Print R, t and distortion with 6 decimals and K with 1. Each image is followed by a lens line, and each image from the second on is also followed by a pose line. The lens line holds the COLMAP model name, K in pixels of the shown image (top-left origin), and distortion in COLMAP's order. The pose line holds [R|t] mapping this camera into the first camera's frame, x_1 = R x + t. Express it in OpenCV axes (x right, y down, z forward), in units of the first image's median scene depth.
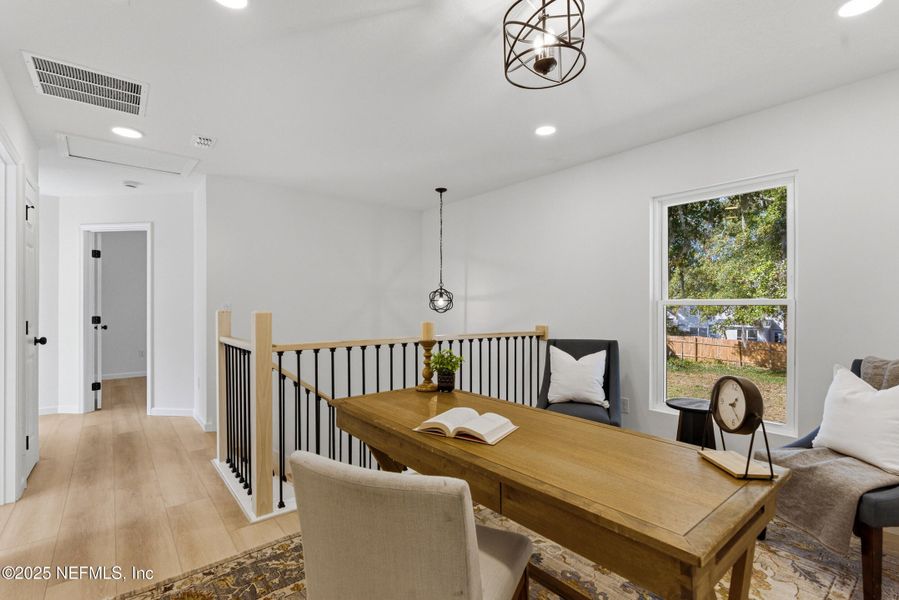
lens RADIAL K [[406.7, 0, 445.8], [0, 406.7, 304.4], [0, 0, 1]] dist [0.000130, 0.001057]
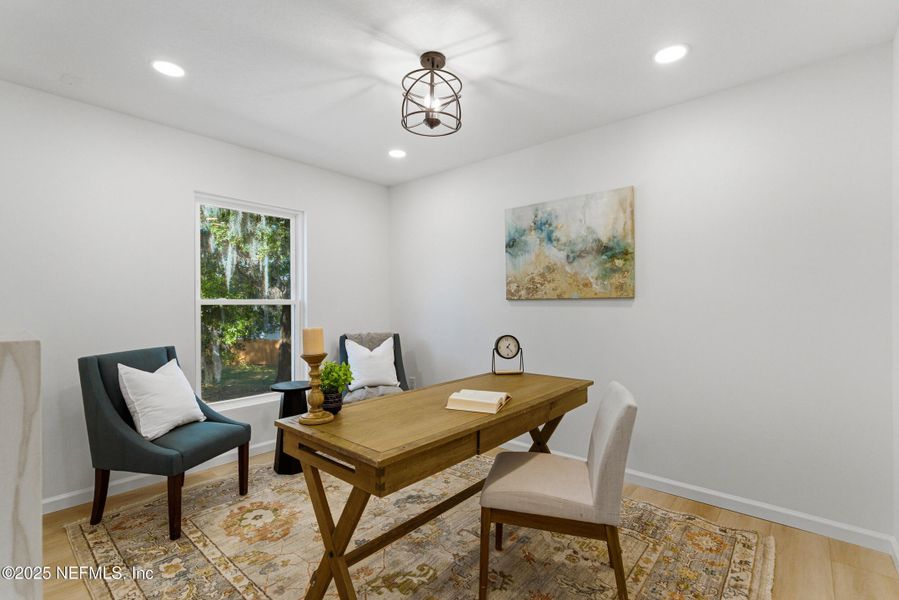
lens RADIAL K [[406.7, 0, 449.0], [0, 406.7, 304.2], [0, 0, 1]] dist [0.000130, 0.001057]
pose [[-0.170815, -0.005941, 0.985285, -0.486560], [-0.003406, 0.999979, 0.005439, -0.003903], [-0.985297, -0.002427, -0.170831, 0.534930]]
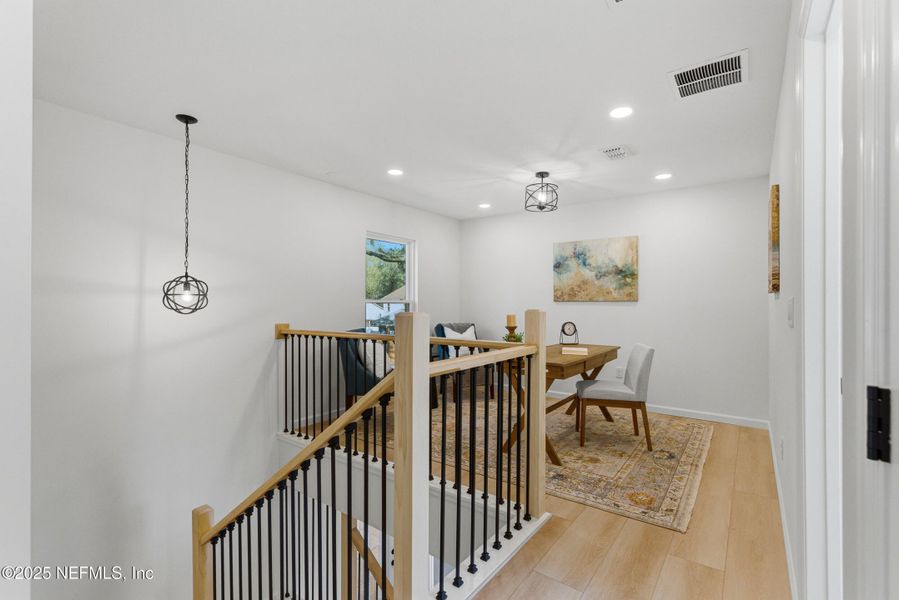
lens RADIAL K [[406.7, 0, 447.1], [0, 406.7, 300.9], [0, 0, 1]] dist [0.000130, 0.001057]
pose [[-0.243642, -0.000164, 0.969865, -0.840294], [-0.010785, 0.999939, -0.002540, -0.002875], [-0.969805, -0.011079, -0.243629, 0.900289]]
